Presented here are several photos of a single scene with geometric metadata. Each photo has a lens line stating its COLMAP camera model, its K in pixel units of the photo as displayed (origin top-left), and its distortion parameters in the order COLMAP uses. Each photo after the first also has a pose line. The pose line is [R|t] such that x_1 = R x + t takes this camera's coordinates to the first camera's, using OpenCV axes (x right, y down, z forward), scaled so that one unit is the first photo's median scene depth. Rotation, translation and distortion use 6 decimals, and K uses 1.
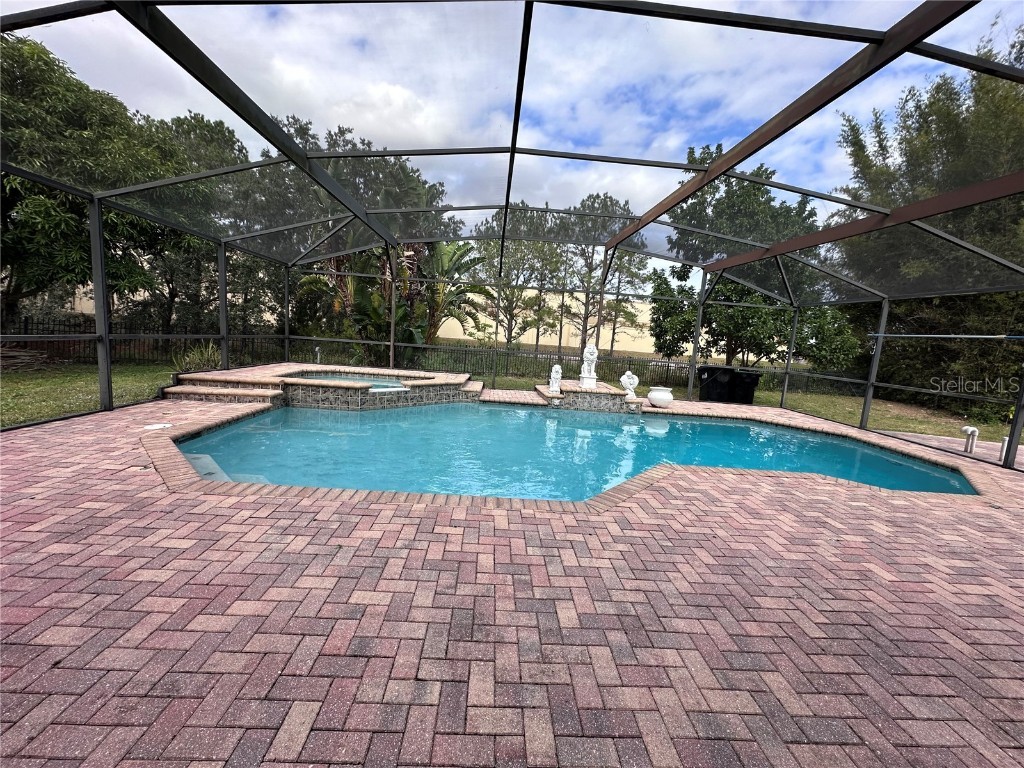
lens RADIAL K [[405.5, 0, 511.4], [0, 405.5, 382.6], [0, 0, 1]] dist [-0.003509, 0.000966]
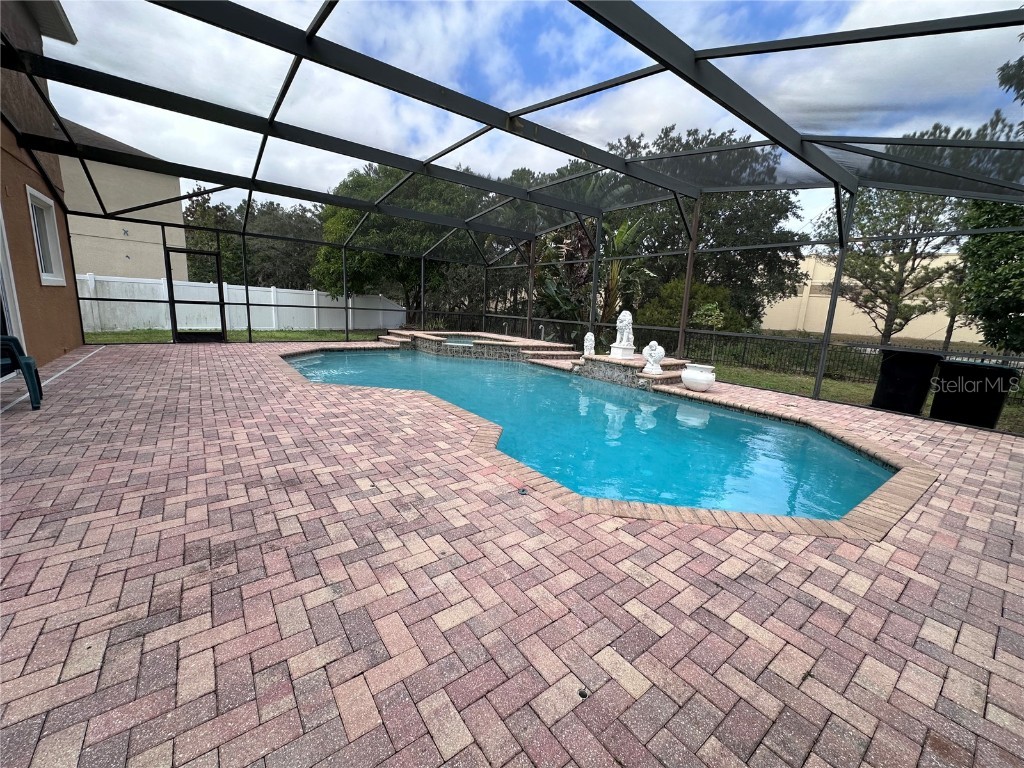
lens RADIAL K [[405.5, 0, 511.2], [0, 405.5, 381.0], [0, 0, 1]] dist [-0.003509, 0.000966]
pose [[0.571975, 0.106031, -0.813389, 1.496317], [-0.108681, 0.992664, 0.052977, 0.076106], [0.813039, 0.058098, 0.579303, 0.500755]]
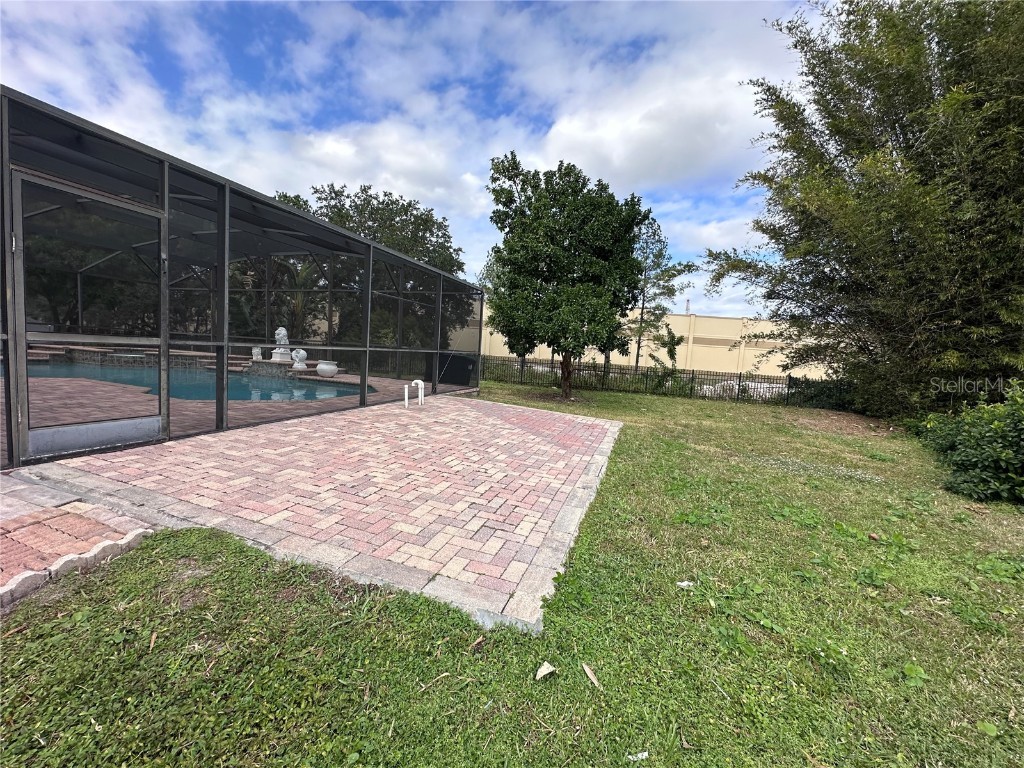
lens RADIAL K [[405.5, 0, 521.2], [0, 405.5, 382.0], [0, 0, 1]] dist [-0.003509, 0.000966]
pose [[0.942425, 0.014055, -0.334121, 2.570989], [-0.037020, 0.997360, -0.062466, 0.251003], [0.332361, 0.071239, 0.940458, 0.035539]]
